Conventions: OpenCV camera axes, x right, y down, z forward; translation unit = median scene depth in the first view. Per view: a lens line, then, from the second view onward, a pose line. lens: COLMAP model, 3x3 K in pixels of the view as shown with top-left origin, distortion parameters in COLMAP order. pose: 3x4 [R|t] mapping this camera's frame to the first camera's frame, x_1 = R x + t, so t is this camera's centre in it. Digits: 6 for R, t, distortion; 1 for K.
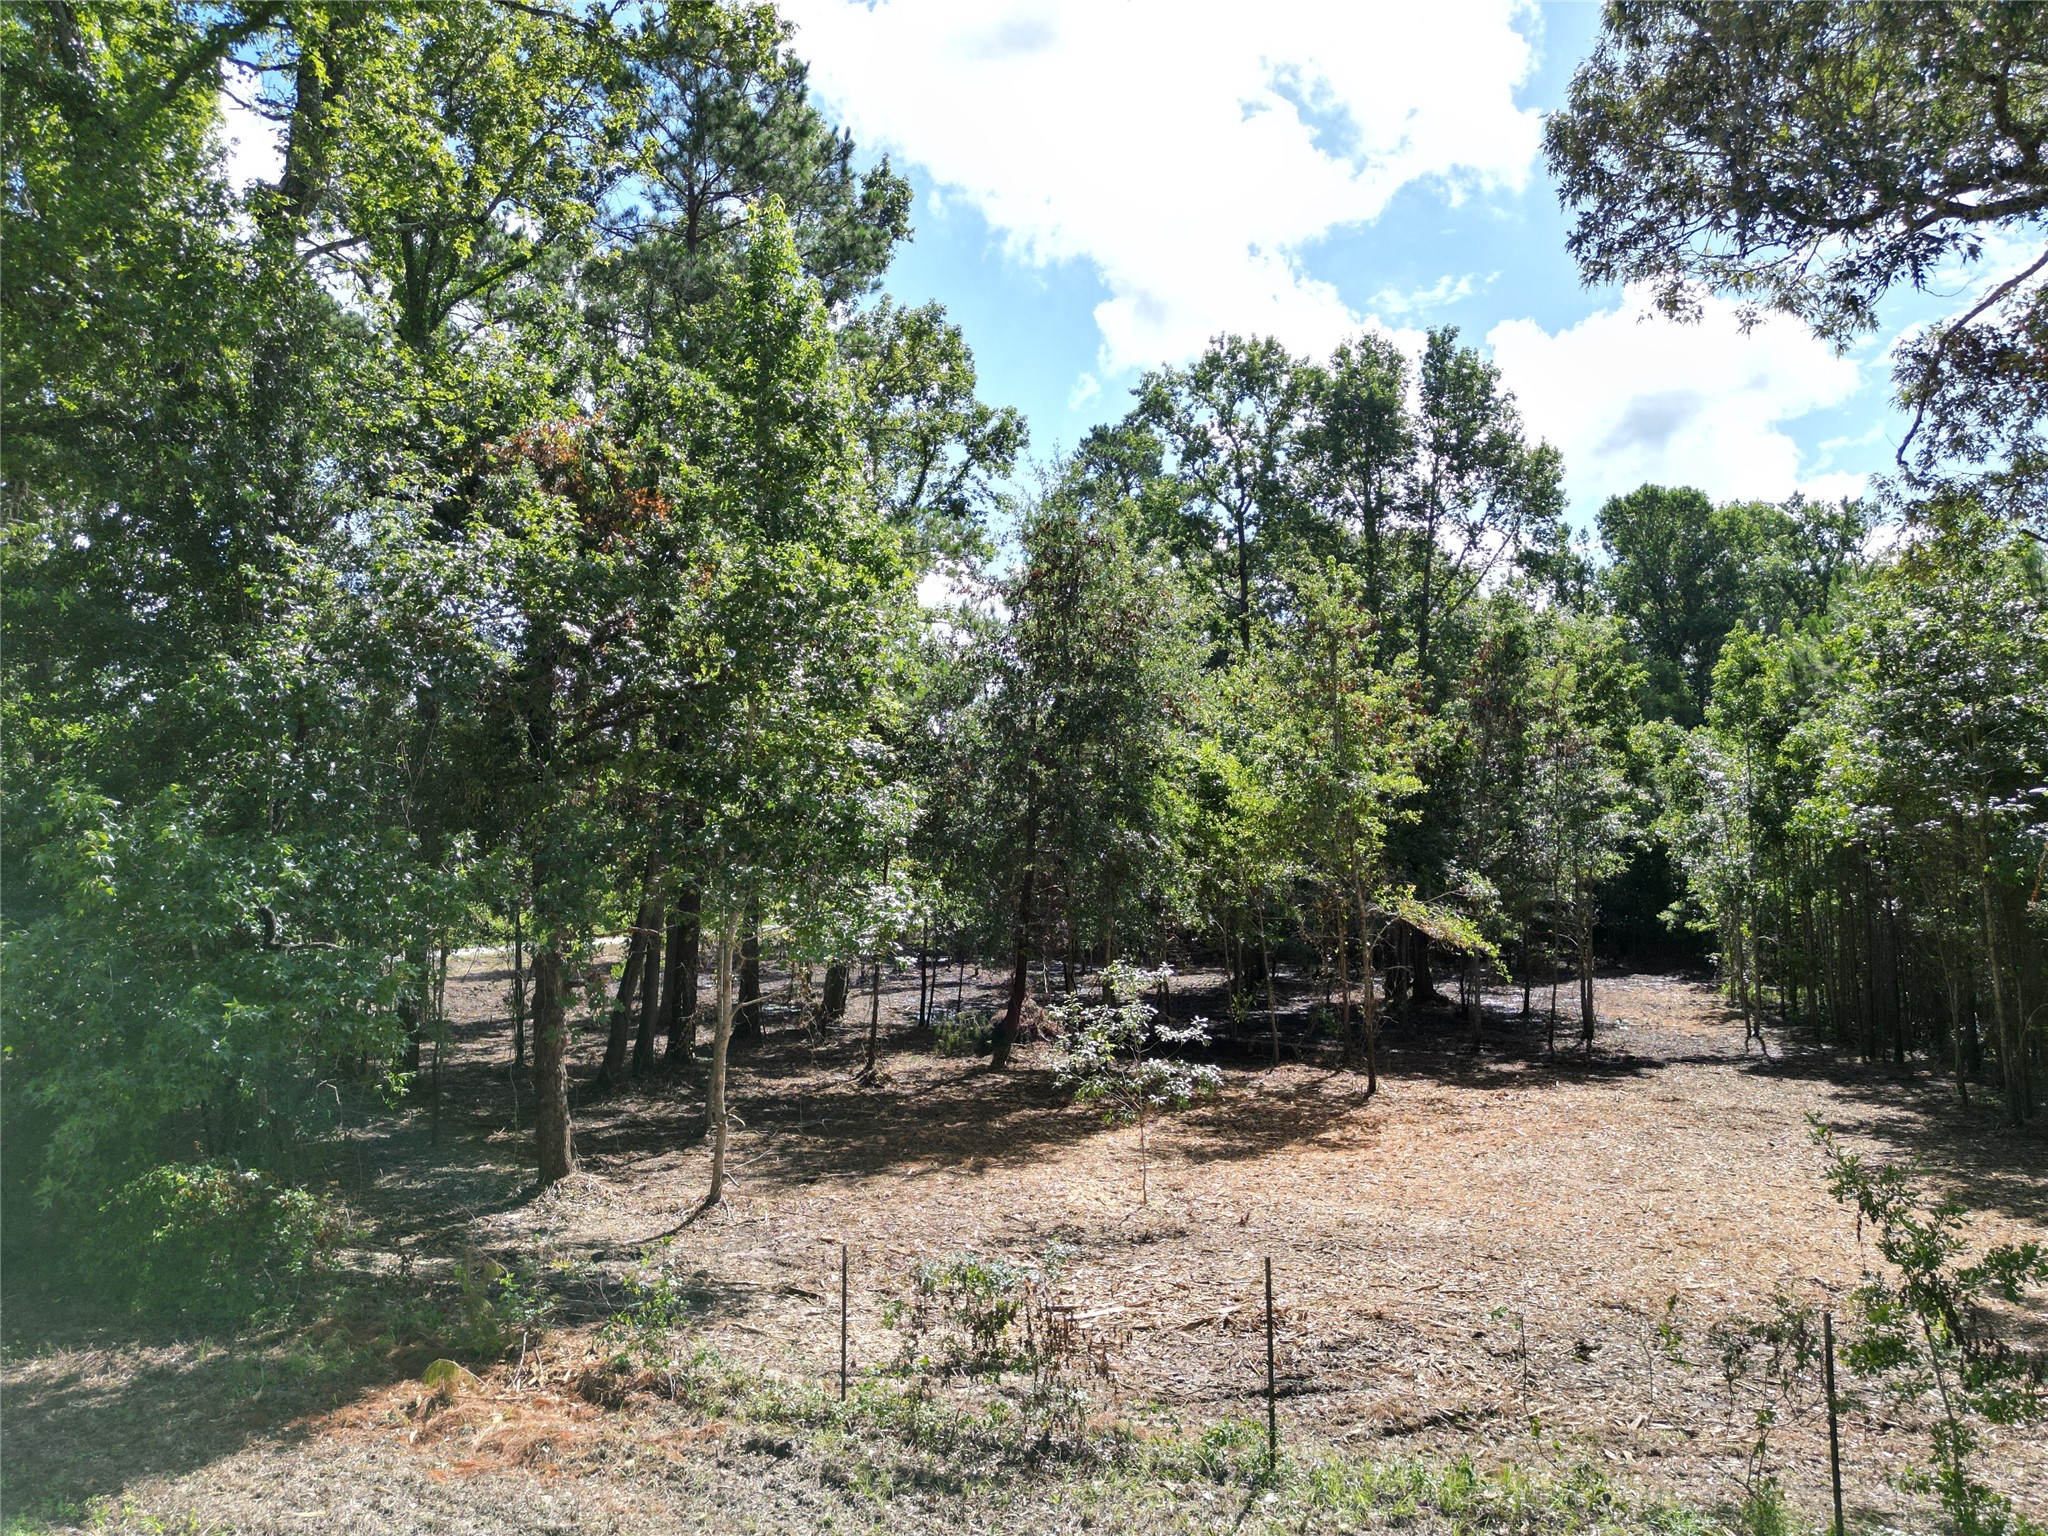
lens RADIAL K [[1426.8, 0, 1025.4], [0, 1426.8, 758.5], [0, 0, 1]] dist [0.070060, -0.059953]
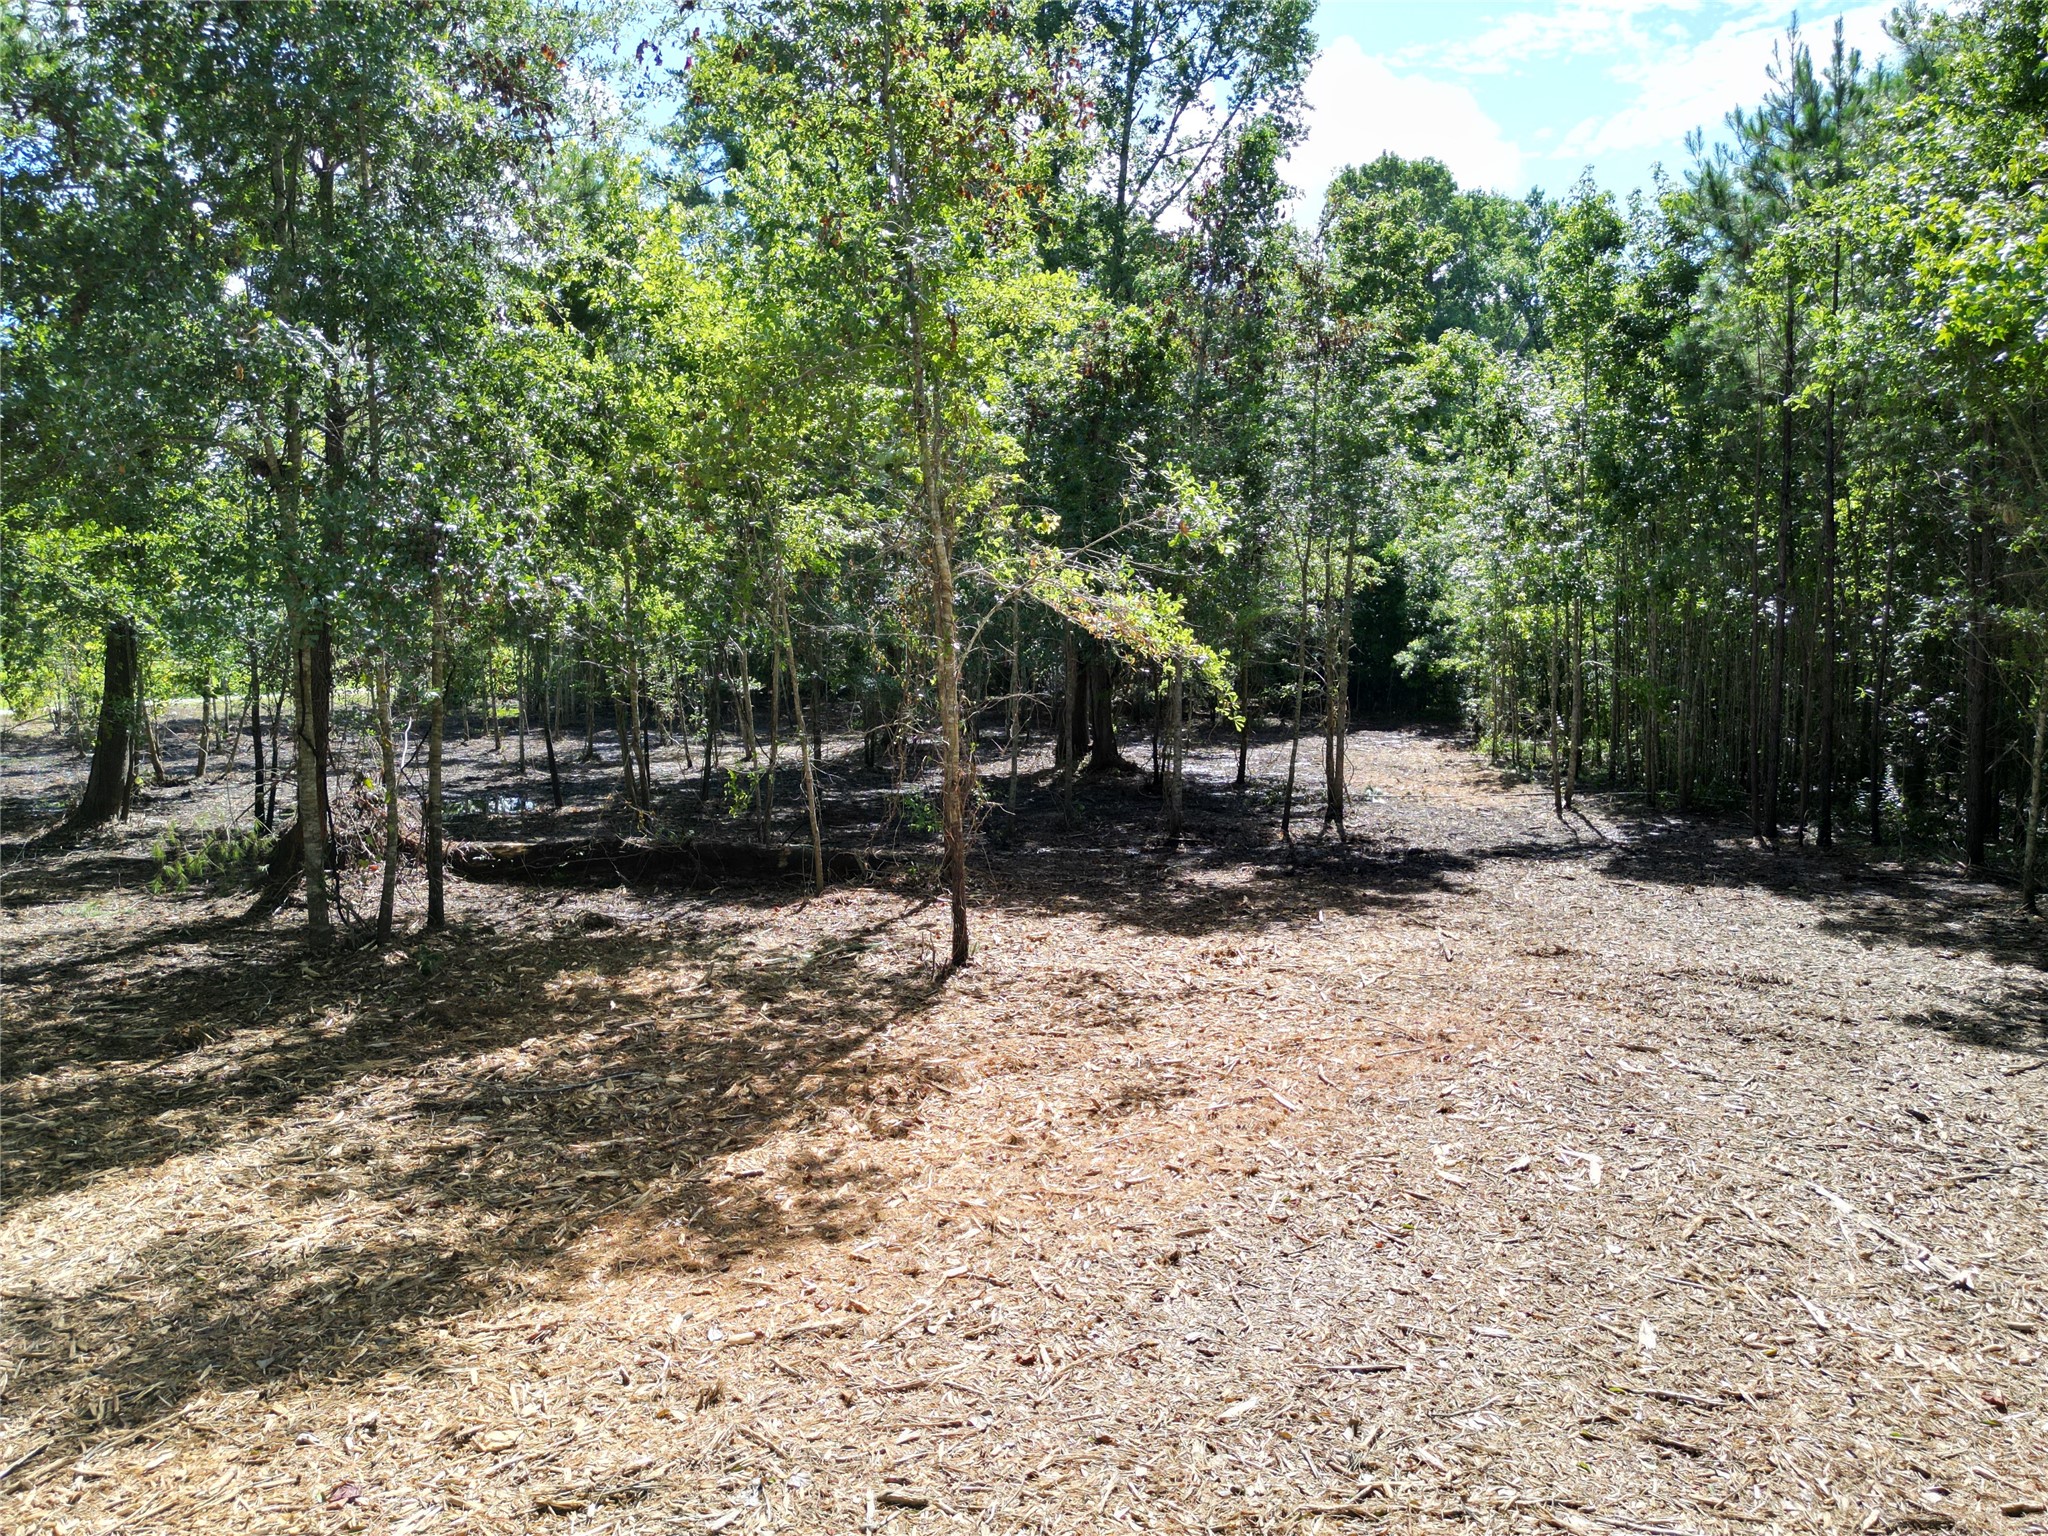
lens RADIAL K [[1426.8, 0, 1025.4], [0, 1426.8, 758.5], [0, 0, 1]] dist [0.070060, -0.059953]
pose [[0.980184, -0.018206, 0.197252, 0.125632], [-0.012268, 0.988277, 0.152180, 0.070470], [-0.197710, -0.151585, 0.968469, 0.407147]]
